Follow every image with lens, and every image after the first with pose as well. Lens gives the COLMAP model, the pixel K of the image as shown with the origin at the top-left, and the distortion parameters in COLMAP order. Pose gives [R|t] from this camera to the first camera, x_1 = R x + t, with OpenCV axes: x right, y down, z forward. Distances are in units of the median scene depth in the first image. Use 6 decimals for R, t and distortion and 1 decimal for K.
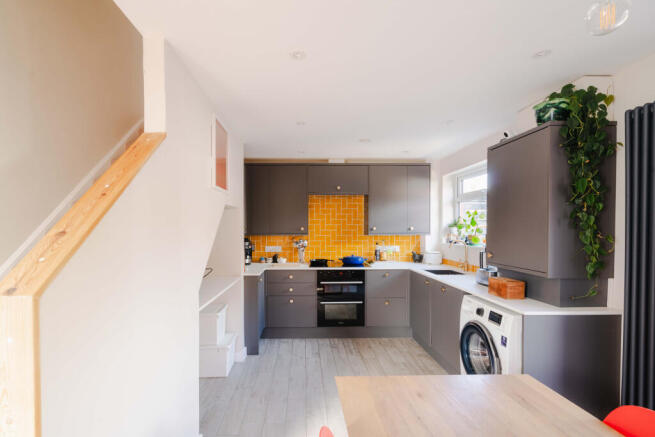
lens RADIAL K [[305.5, 0, 306.5], [0, 305.5, 232.2], [0, 0, 1]] dist [-0.003327, -0.000475]
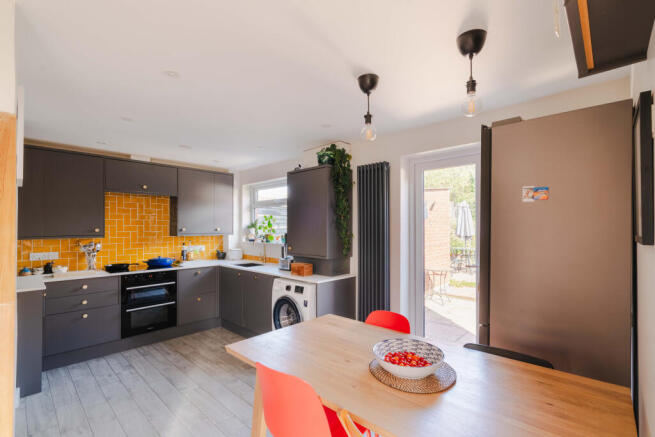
lens RADIAL K [[302.8, 0, 329.3], [0, 302.8, 220.7], [0, 0, 1]] dist [-0.001572, 0.000549]
pose [[0.695756, 0.017237, 0.718072, -0.185198], [0.011655, 0.999309, -0.035282, 0.000547], [-0.718184, 0.032917, 0.695074, -0.073610]]
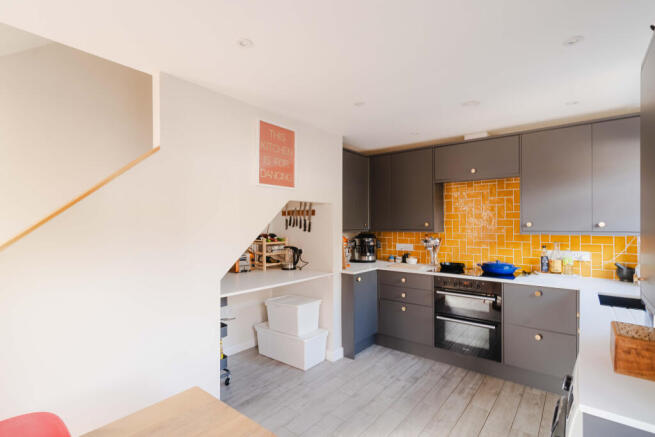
lens RADIAL K [[310.5, 0, 326.6], [0, 310.5, 222.1], [0, 0, 1]] dist [-0.001004, 0.000239]
pose [[0.768468, -0.000939, -0.639887, 0.344305], [-0.009907, 0.999862, -0.013365, -0.003767], [0.639811, 0.016610, 0.768352, 0.187744]]
